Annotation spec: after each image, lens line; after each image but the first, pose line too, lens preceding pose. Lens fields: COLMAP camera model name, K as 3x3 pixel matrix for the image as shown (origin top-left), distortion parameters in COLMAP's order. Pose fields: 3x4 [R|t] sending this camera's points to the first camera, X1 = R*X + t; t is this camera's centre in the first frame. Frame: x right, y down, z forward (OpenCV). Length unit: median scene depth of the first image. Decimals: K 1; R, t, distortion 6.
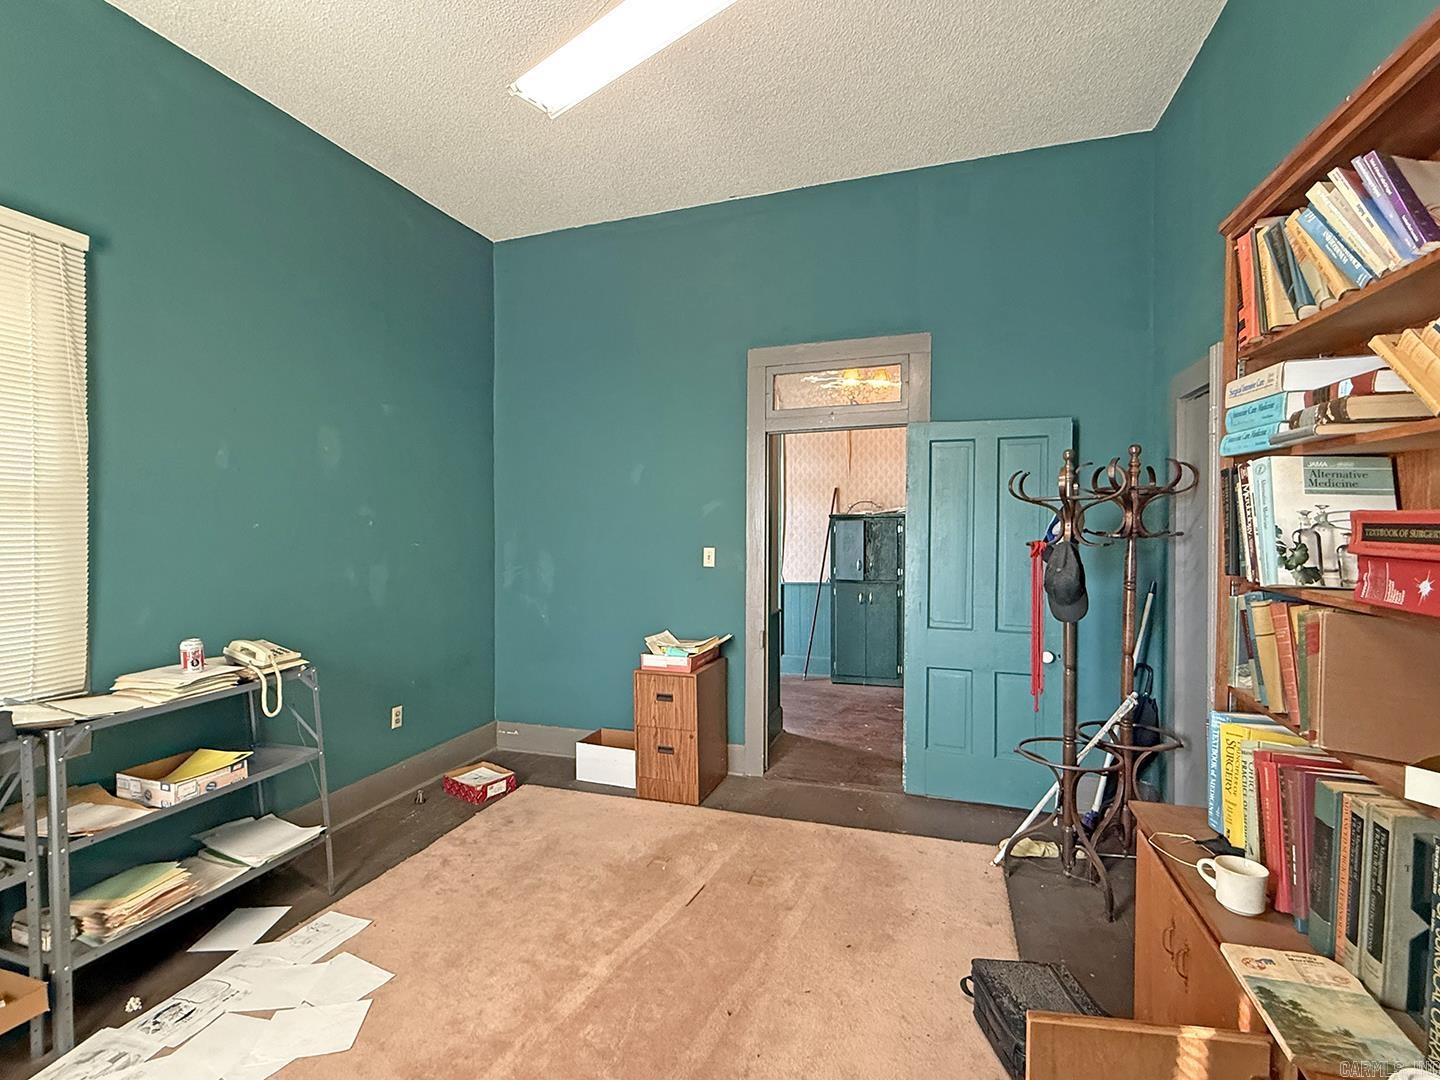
lens RADIAL K [[685.3, 0, 720.3], [0, 685.3, 543.4], [0, 0, 1]] dist [0.000415, -0.001292]
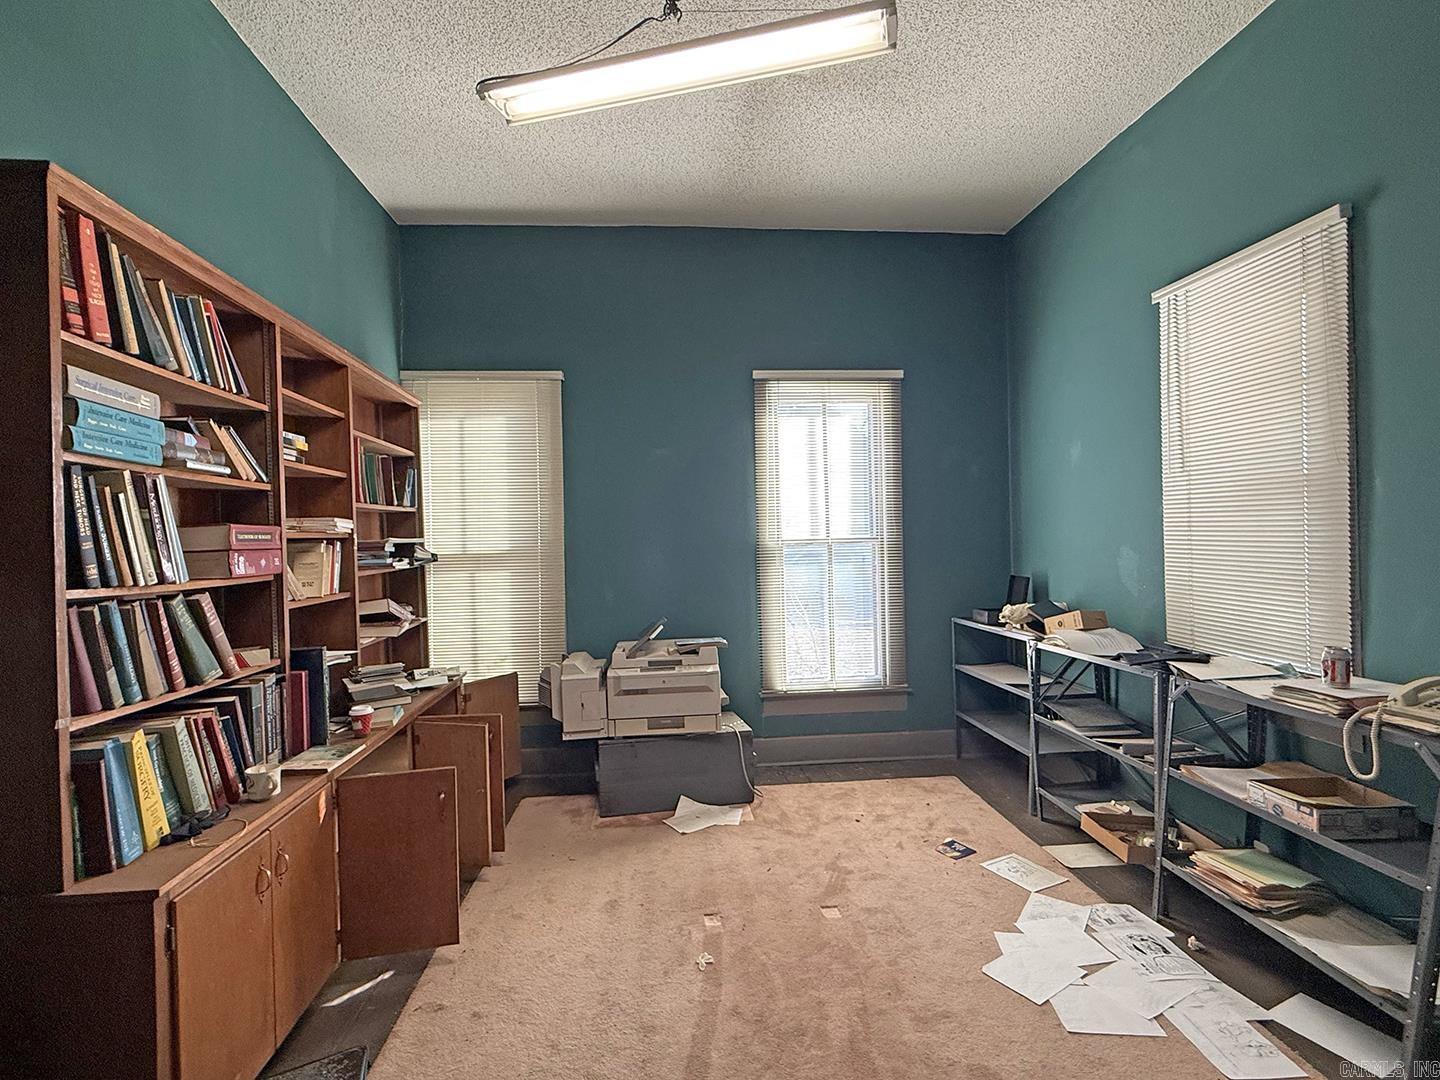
lens RADIAL K [[685.3, 0, 721.1], [0, 685.3, 535.3], [0, 0, 1]] dist [0.000415, -0.001292]
pose [[-0.919351, 0.021378, -0.392857, 0.287771], [0.010098, 0.999476, 0.030757, -0.035525], [0.393309, 0.024310, -0.919085, 1.790837]]
